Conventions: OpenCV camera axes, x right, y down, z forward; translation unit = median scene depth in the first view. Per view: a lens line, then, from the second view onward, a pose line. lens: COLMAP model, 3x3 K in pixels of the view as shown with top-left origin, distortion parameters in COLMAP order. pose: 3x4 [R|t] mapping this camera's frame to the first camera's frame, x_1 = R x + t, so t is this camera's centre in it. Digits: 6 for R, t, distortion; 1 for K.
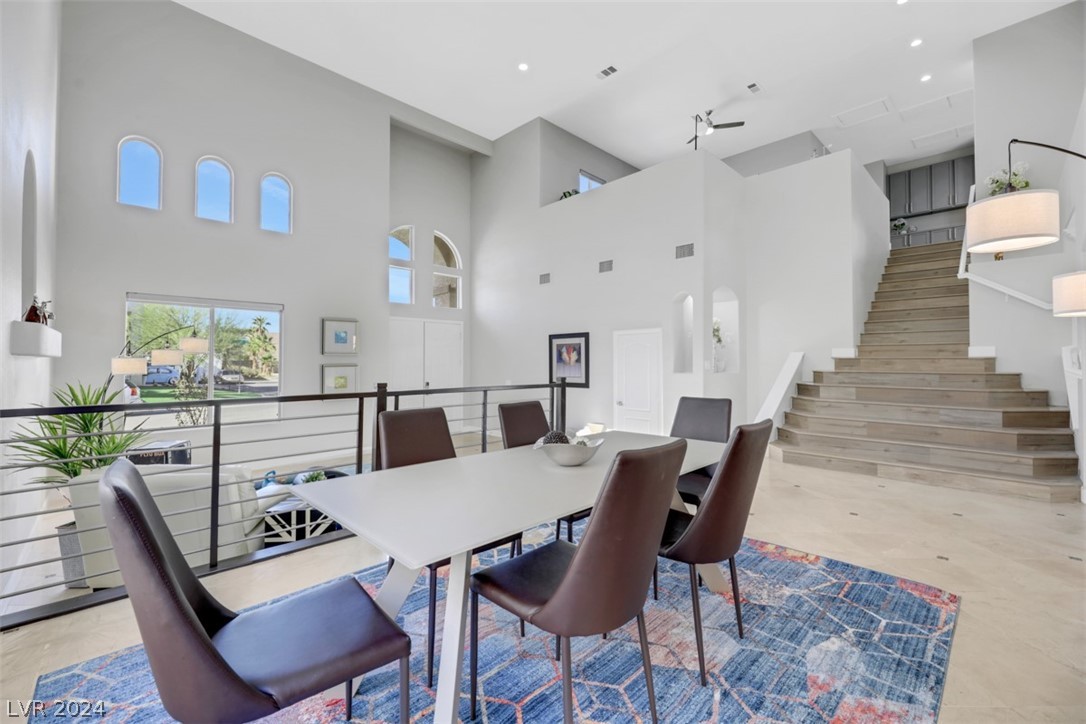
lens RADIAL K [[446.5, 0, 548.5], [0, 446.5, 365.6], [0, 0, 1]] dist [0.001045, -0.001842]
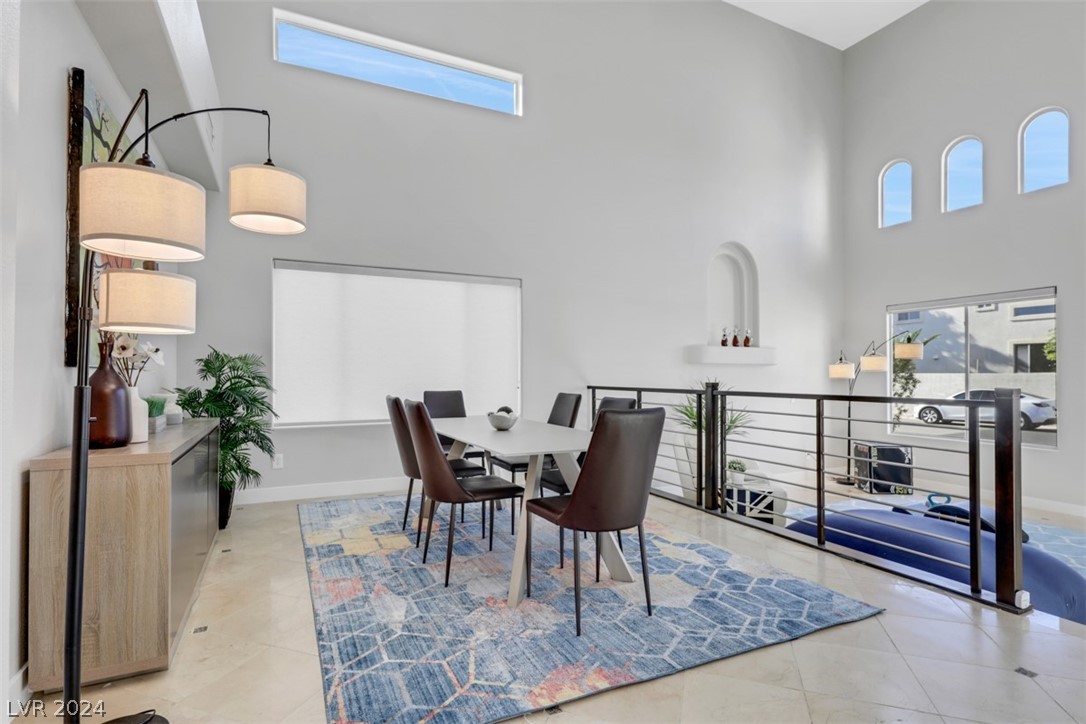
lens RADIAL K [[527.0, 0, 540.8], [0, 527.0, 367.6], [0, 0, 1]] dist [-0.005960, -0.000647]
pose [[-0.313687, -0.012799, -0.949440, 1.420323], [-0.002307, 0.999916, -0.012718, 0.025919], [0.949524, -0.001799, -0.313690, 1.401038]]
